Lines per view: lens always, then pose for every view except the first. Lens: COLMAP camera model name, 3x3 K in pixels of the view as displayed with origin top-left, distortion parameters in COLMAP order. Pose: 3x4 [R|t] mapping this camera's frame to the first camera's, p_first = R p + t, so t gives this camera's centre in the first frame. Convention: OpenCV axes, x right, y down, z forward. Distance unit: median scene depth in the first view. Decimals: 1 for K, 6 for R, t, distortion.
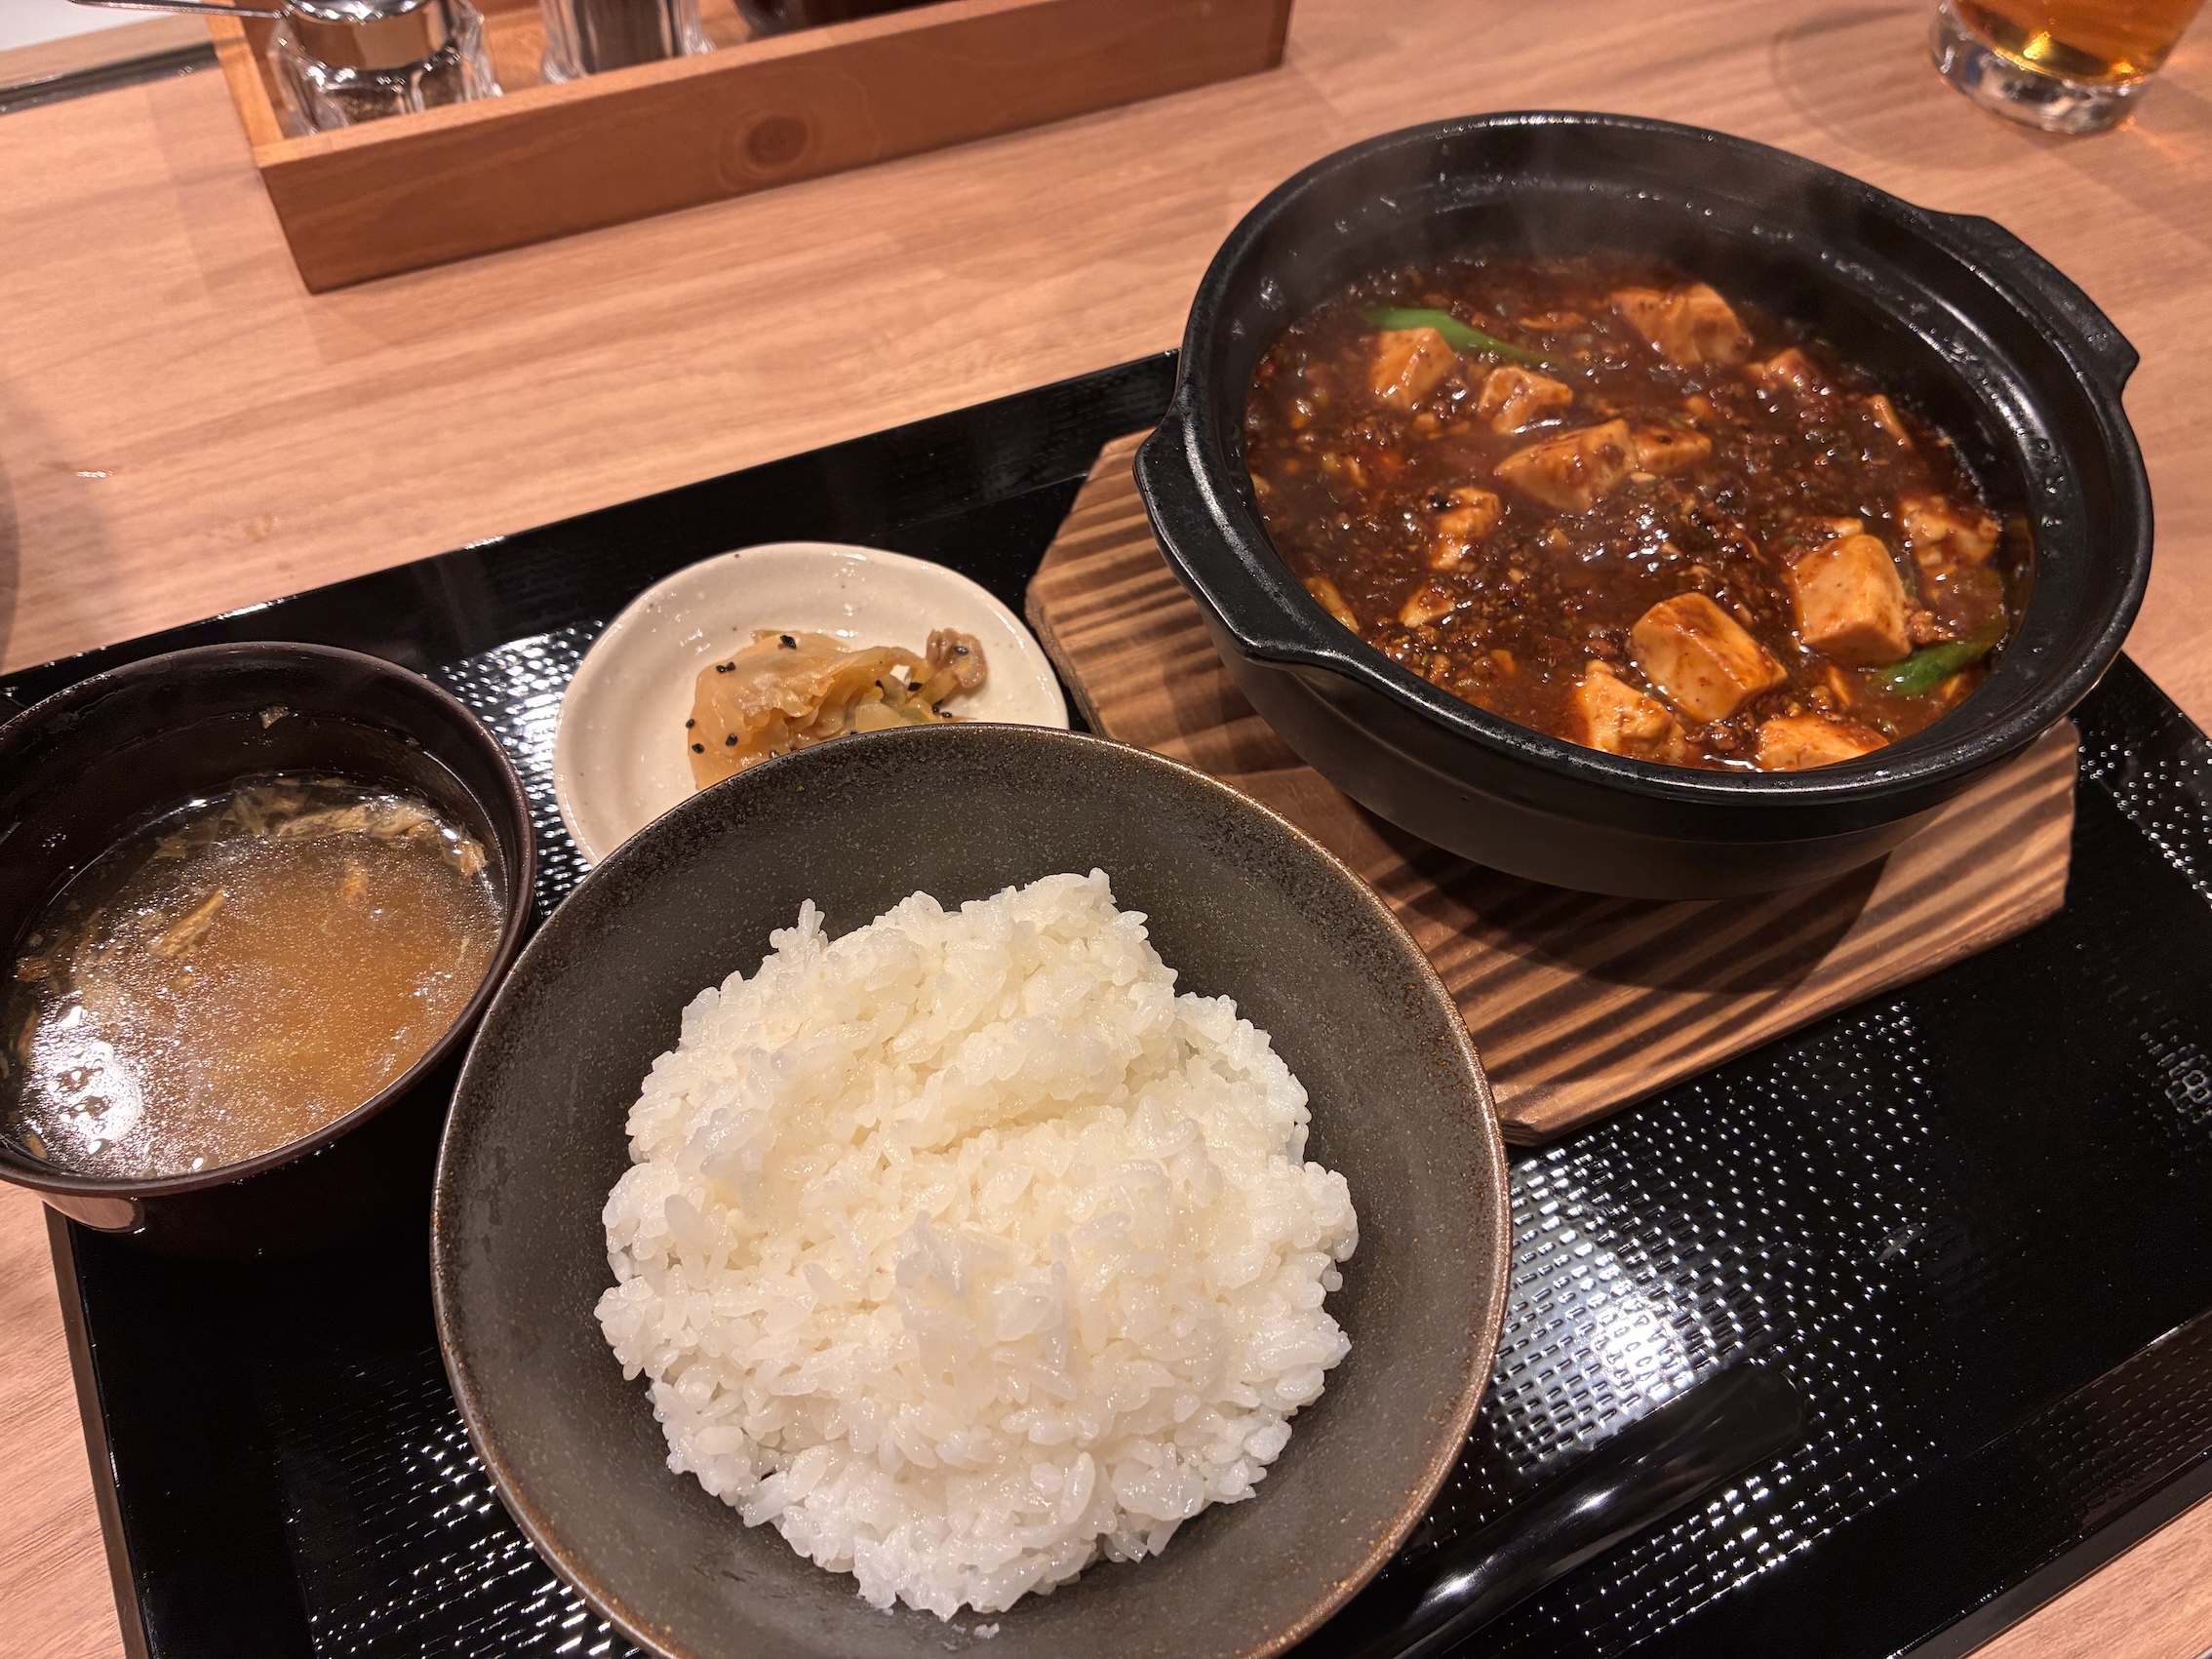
lens RADIAL K [[1663.9, 0, 1106.0], [0, 1663.9, 829.5], [0, 0, 1]] dist [-0.007385, -0.002429]
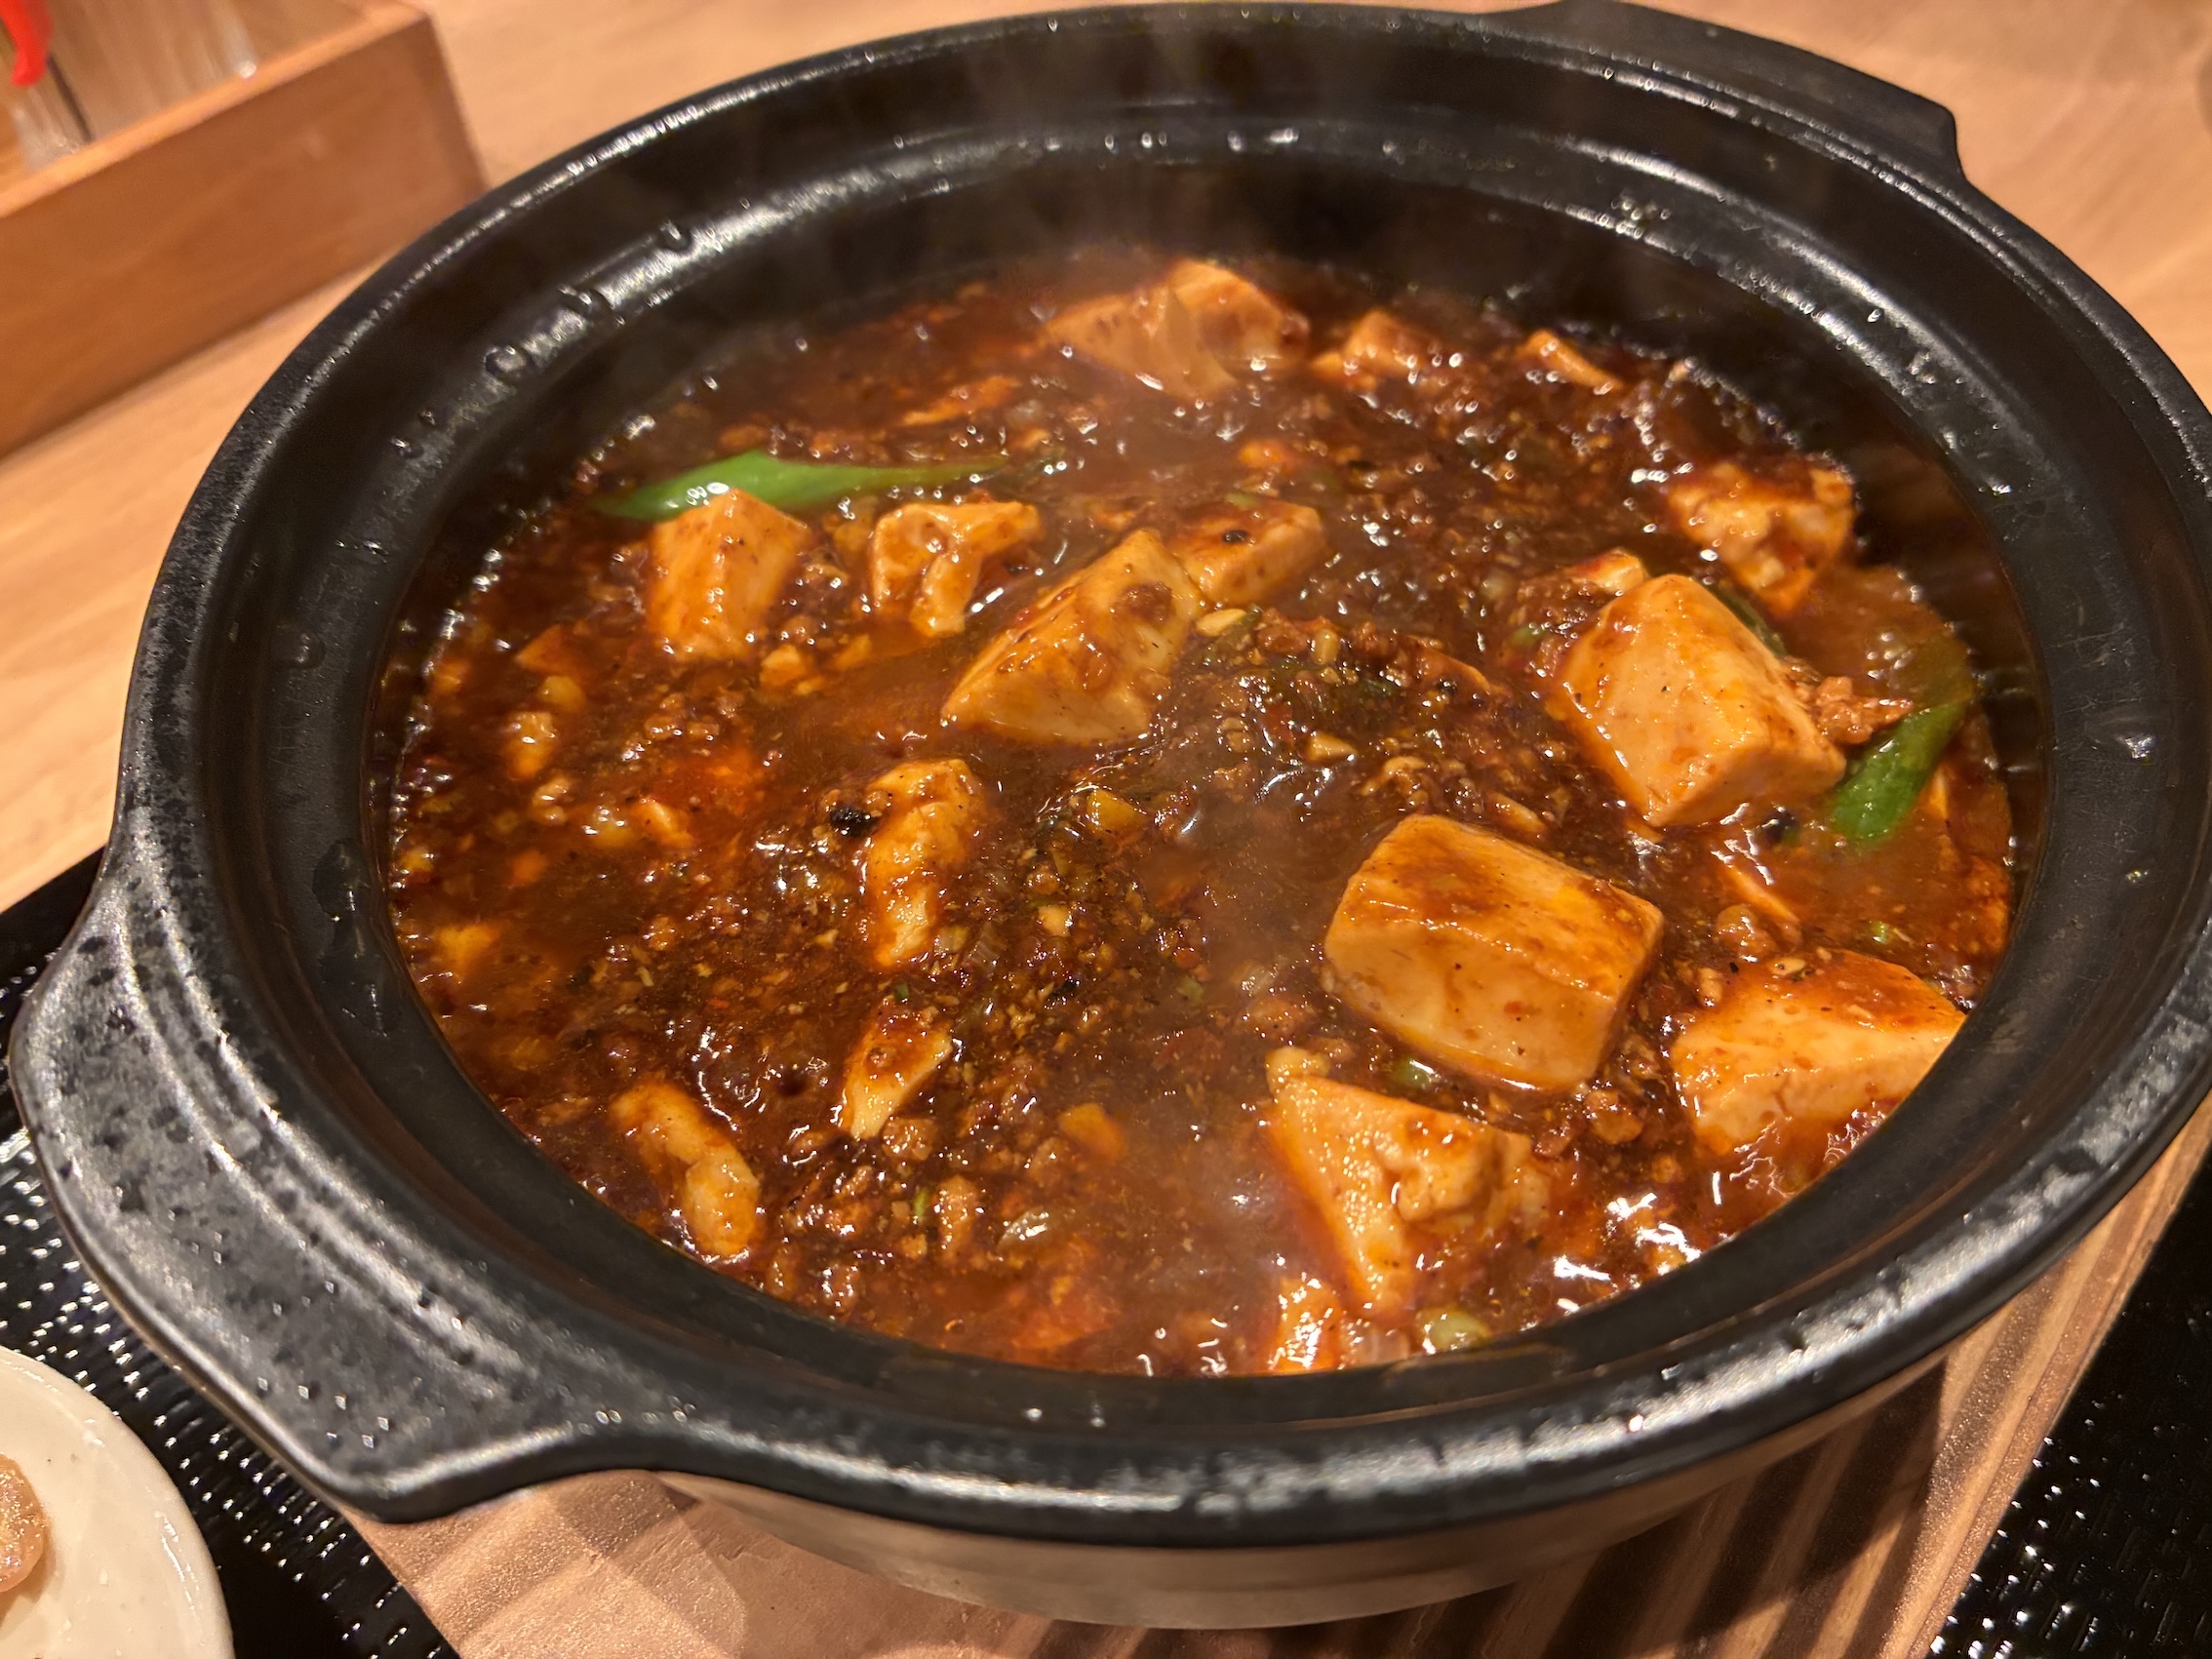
lens RADIAL K [[1663.9, 0, 1106.0], [0, 1663.9, 829.5], [0, 0, 1]] dist [-0.007385, -0.002429]
pose [[0.916039, -0.363314, 0.169930, 0.153581], [0.379507, 0.922218, -0.074083, -0.109121], [-0.129797, 0.132352, 0.982668, 0.436371]]
